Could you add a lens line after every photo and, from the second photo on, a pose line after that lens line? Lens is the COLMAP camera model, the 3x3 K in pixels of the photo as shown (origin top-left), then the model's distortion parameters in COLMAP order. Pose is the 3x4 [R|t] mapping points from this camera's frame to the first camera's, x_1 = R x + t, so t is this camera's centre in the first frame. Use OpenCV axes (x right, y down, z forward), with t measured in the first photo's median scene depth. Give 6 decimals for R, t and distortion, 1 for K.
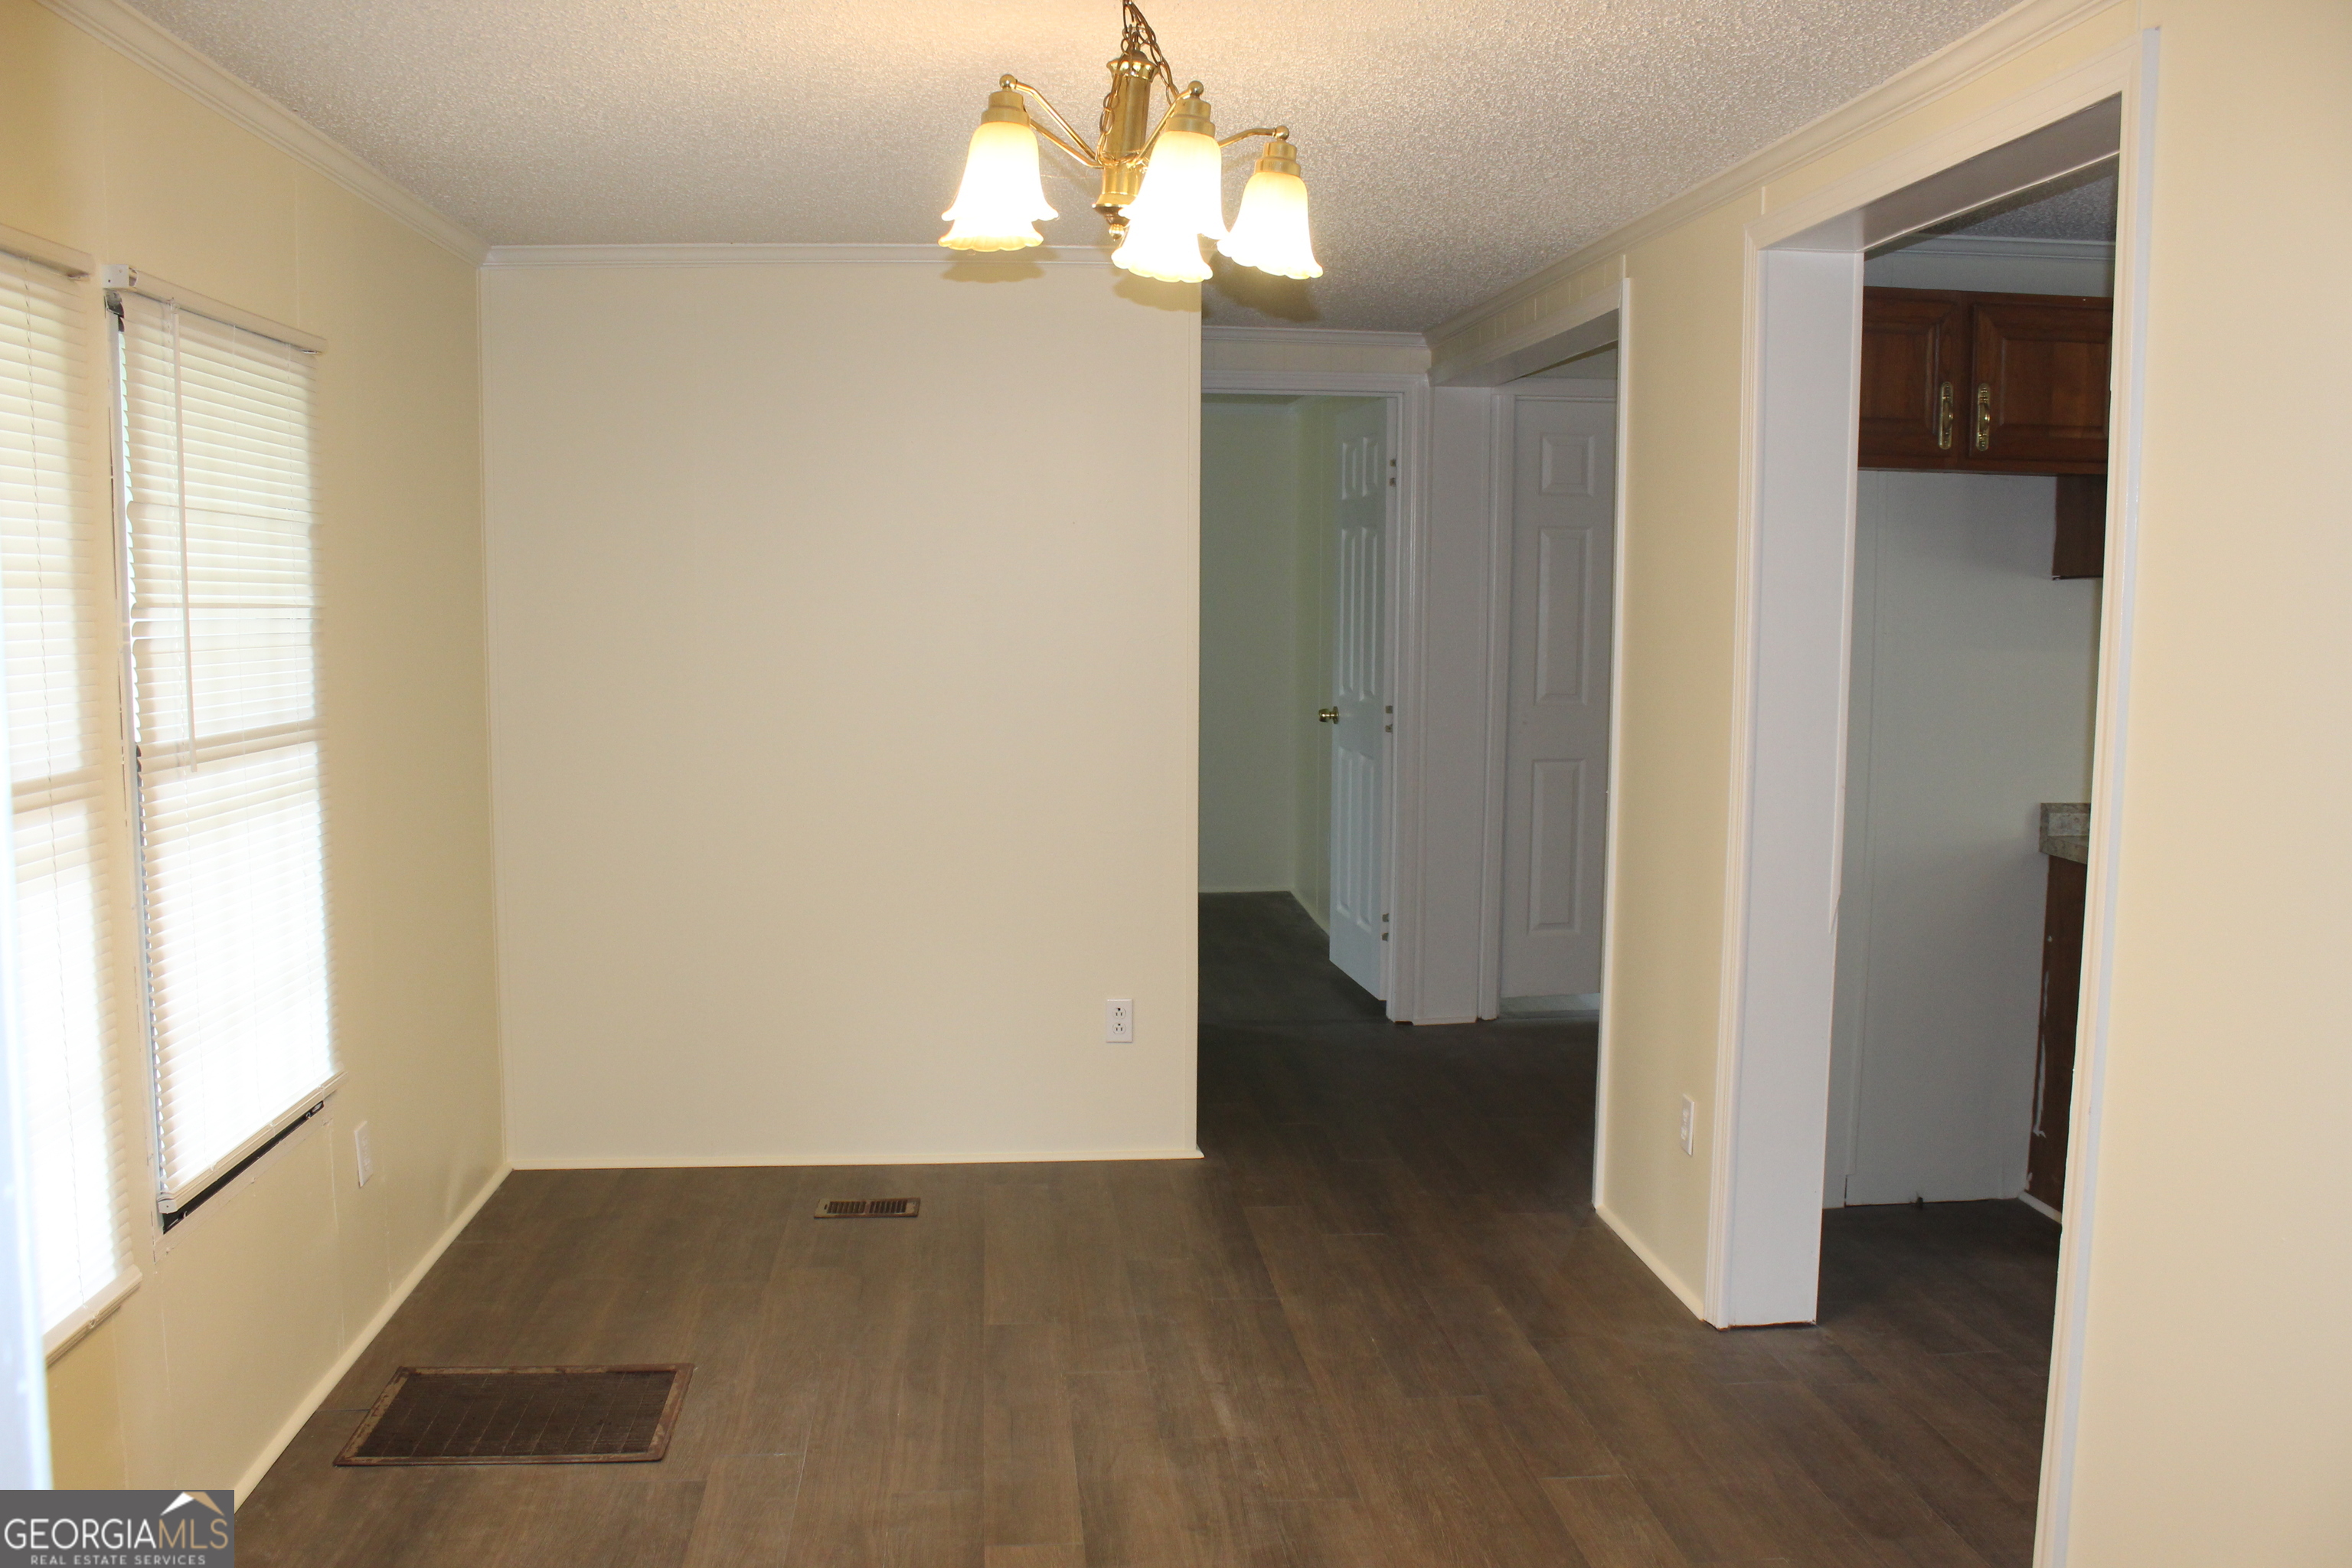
lens RADIAL K [[1939.3, 0, 1179.1], [0, 1939.3, 777.7], [0, 0, 1]] dist [-0.180413, 0.173559]
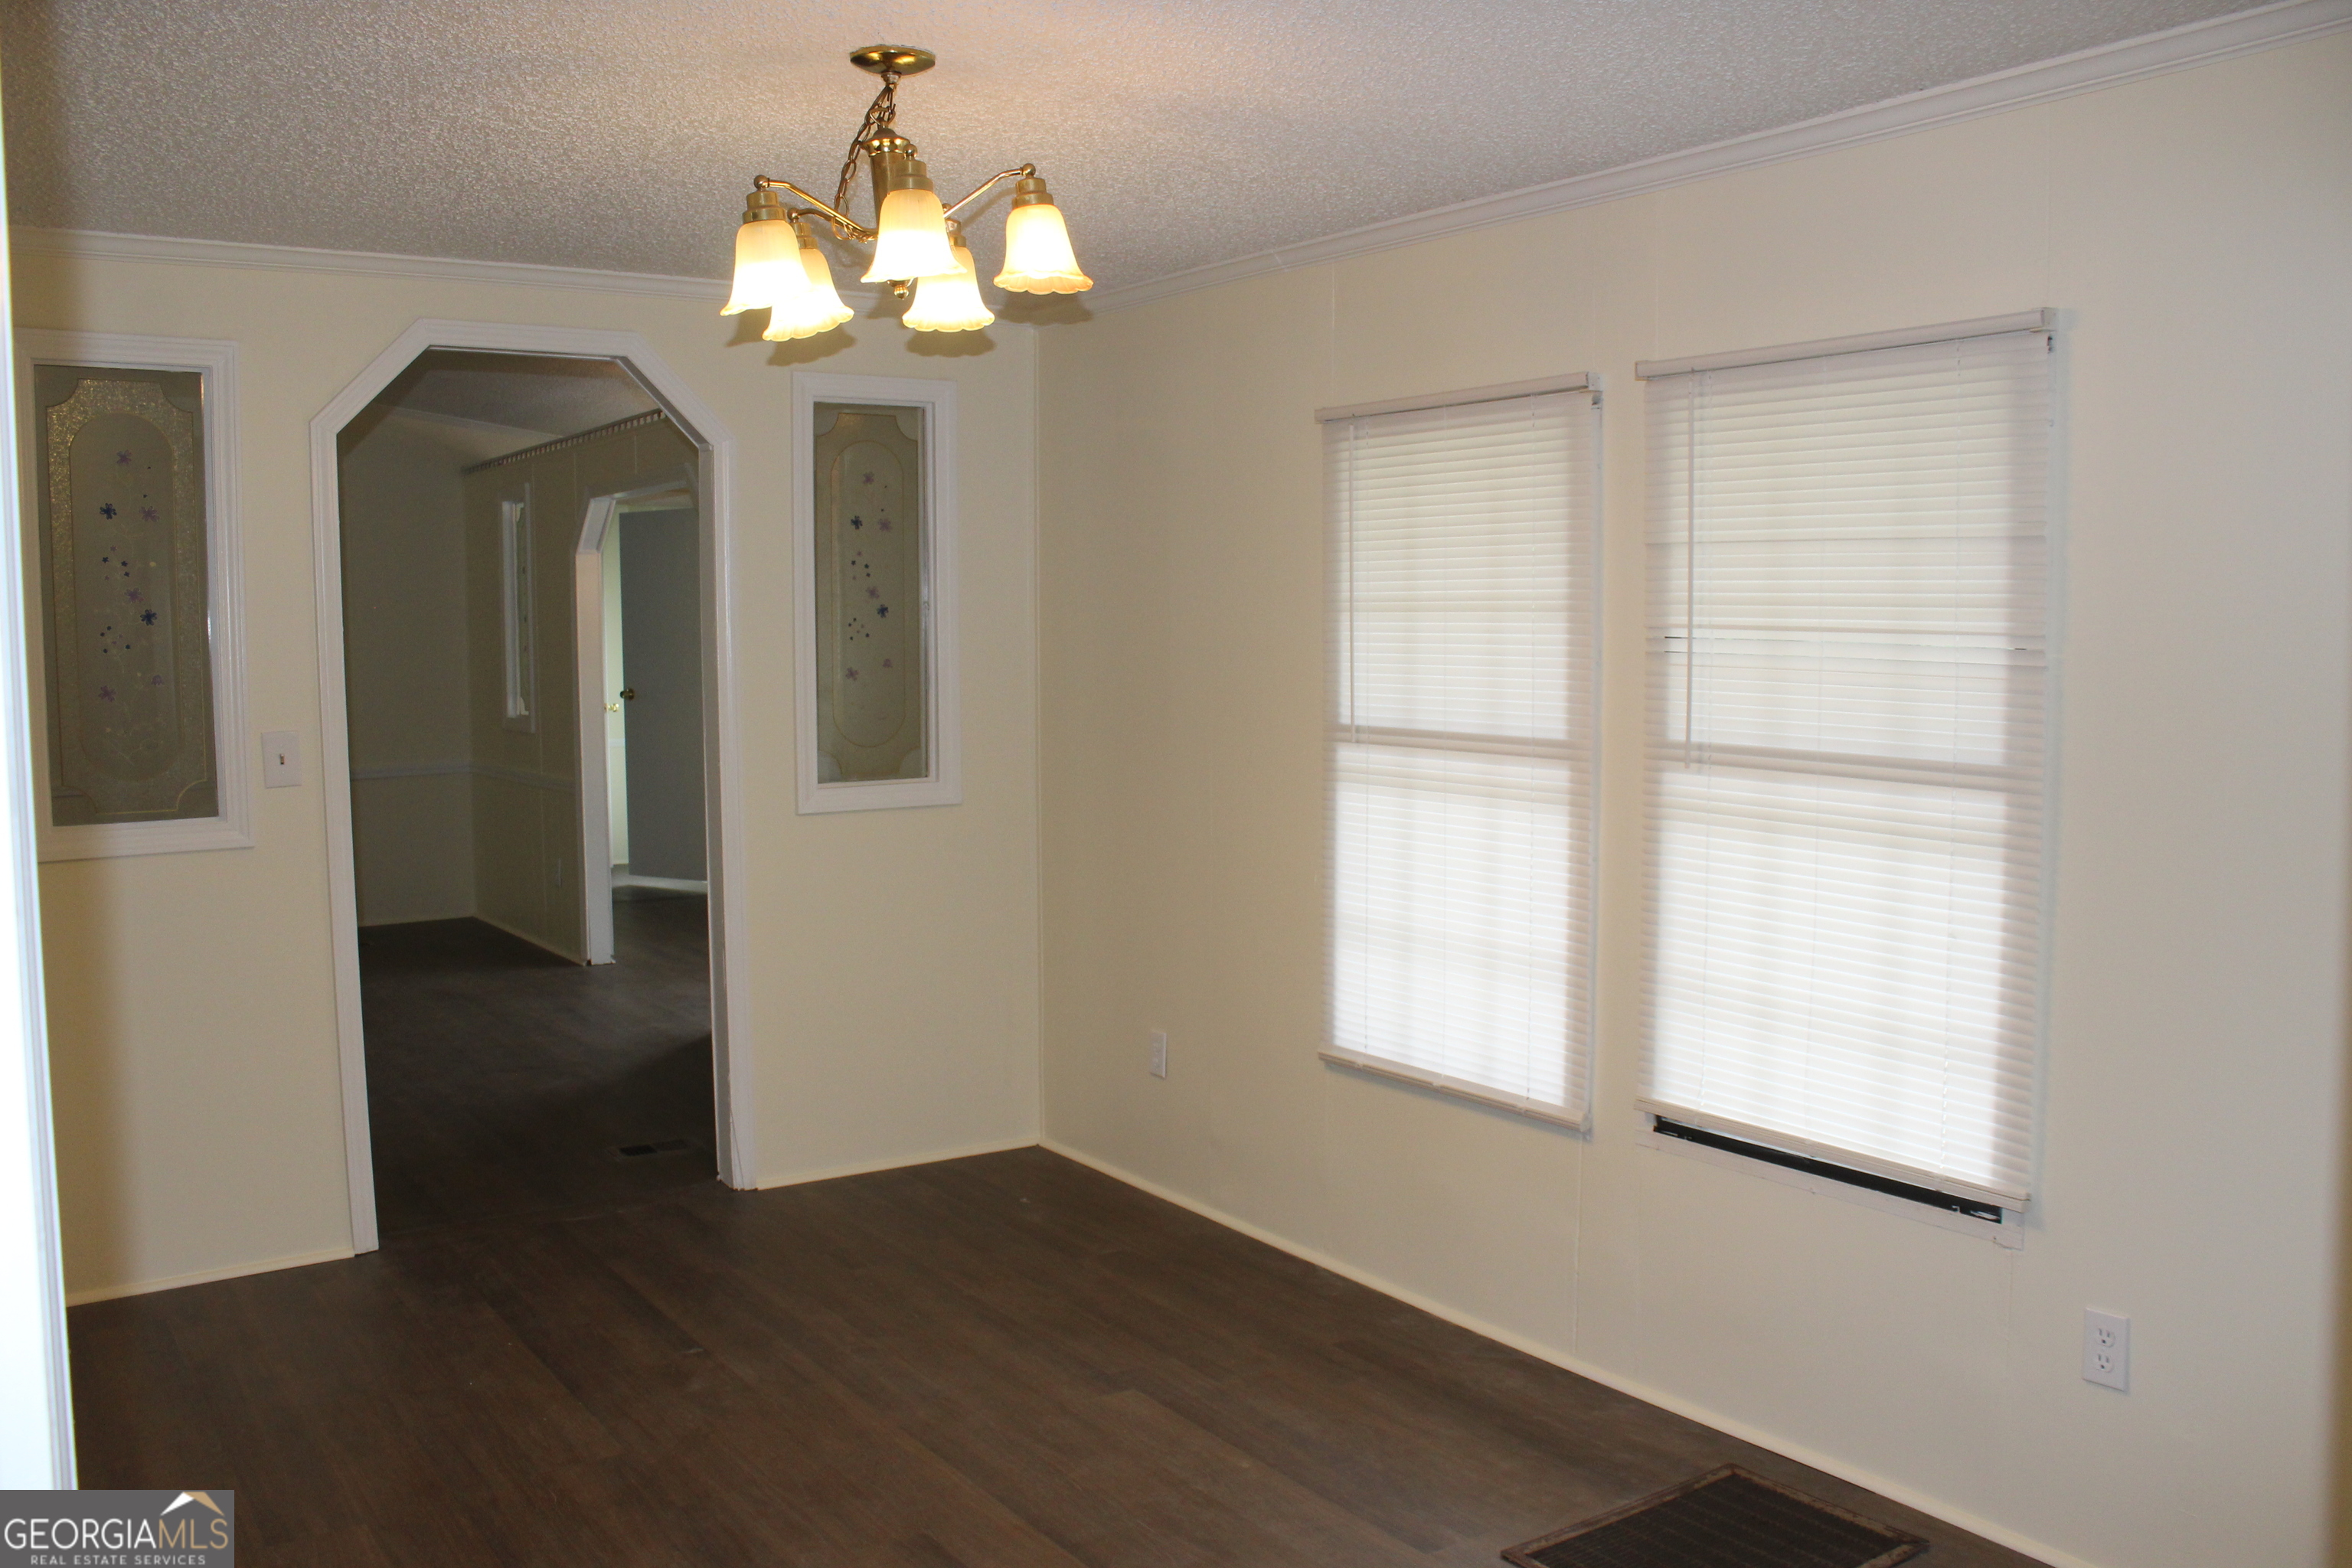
lens RADIAL K [[1939.3, 0, 1179.1], [0, 1939.3, 777.7], [0, 0, 1]] dist [-0.180413, 0.173559]
pose [[-0.876960, 0.033300, -0.479408, 0.332611], [-0.049244, 0.986118, 0.158576, -0.172431], [0.478033, 0.162672, -0.863147, 1.891067]]
